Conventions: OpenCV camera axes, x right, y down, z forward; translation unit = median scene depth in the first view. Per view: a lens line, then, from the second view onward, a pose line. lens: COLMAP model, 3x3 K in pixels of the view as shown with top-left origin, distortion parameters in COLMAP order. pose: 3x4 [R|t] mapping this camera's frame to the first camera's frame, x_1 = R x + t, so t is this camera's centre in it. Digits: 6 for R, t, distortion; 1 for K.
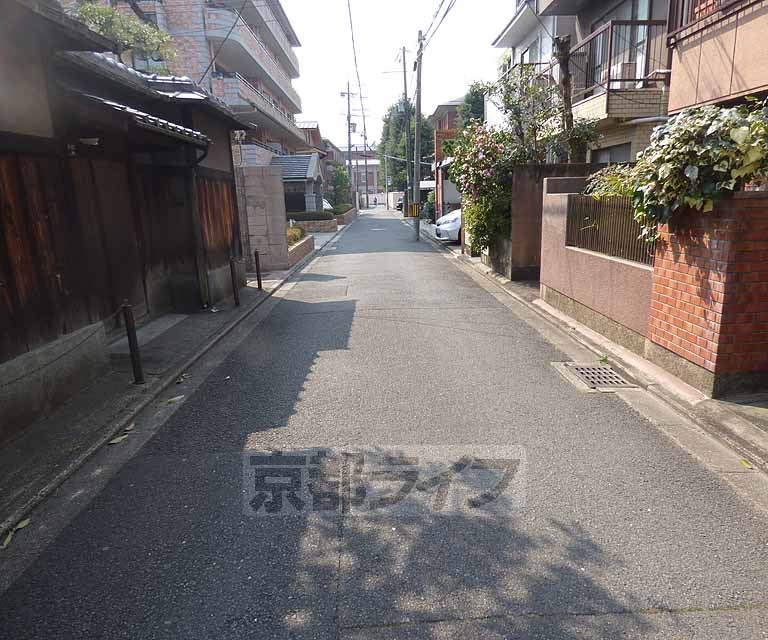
lens RADIAL K [[518.4, 0, 423.0], [0, 518.4, 319.5], [0, 0, 1]] dist [0.002836, 0.002186]
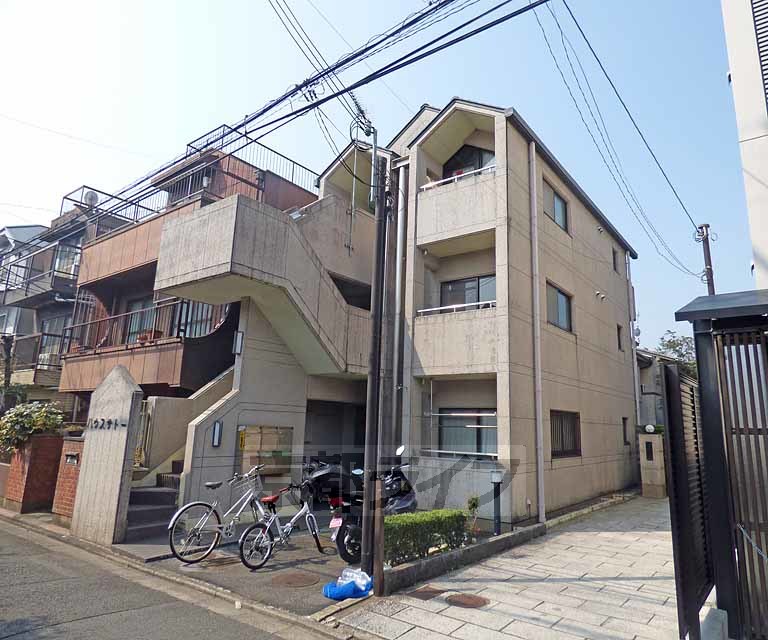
lens RADIAL K [[518.4, 0, 423.0], [0, 518.4, 319.5], [0, 0, 1]] dist [0.002836, 0.002186]
pose [[0.643605, 0.200761, 0.738557, -0.266962], [0.141847, 0.916977, -0.372871, 0.533626], [-0.752098, 0.344744, 0.561694, -2.373429]]
